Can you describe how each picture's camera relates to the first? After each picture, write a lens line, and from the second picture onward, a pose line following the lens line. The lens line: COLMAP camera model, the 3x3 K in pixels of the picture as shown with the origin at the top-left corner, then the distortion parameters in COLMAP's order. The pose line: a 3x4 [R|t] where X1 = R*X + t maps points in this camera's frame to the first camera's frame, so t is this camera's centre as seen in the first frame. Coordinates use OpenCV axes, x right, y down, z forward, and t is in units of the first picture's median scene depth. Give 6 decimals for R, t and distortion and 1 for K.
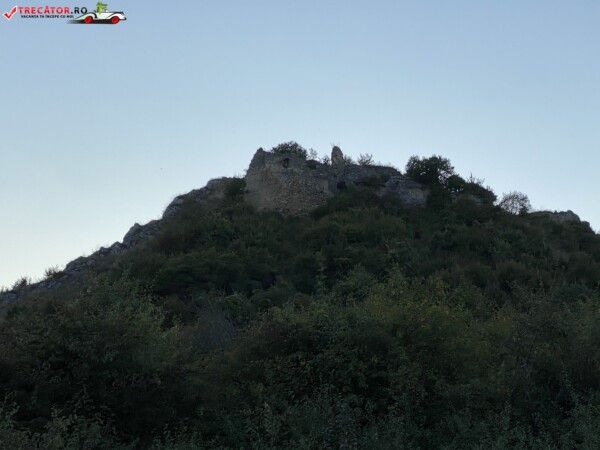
lens RADIAL K [[1041.1, 0, 318.8], [0, 1041.1, 204.7], [0, 0, 1]] dist [0.023662, 0.000000]
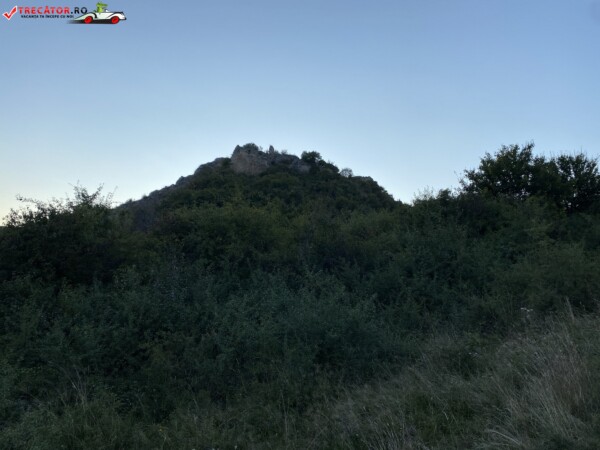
lens RADIAL K [[430.3, 0, 310.7], [0, 430.3, 218.6], [0, 0, 1]] dist [0.014746, -0.028356]
pose [[0.995007, 0.020232, 0.097736, 0.014757], [-0.030394, 0.994152, 0.103626, 0.003858], [-0.095068, -0.106079, 0.989803, 0.029883]]
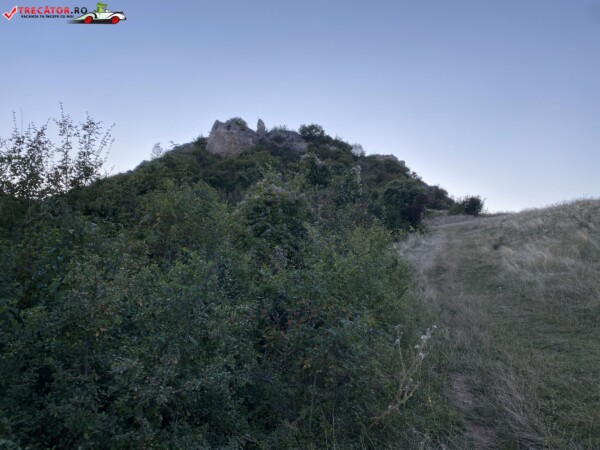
lens RADIAL K [[430.3, 0, 299.5], [0, 430.3, 228.0], [0, 0, 1]] dist [0.014746, -0.028356]
pose [[0.995454, 0.013039, -0.094352, 0.176528], [0.001636, 0.988098, 0.153816, 0.019204], [0.095235, -0.153271, 0.983585, 0.237822]]
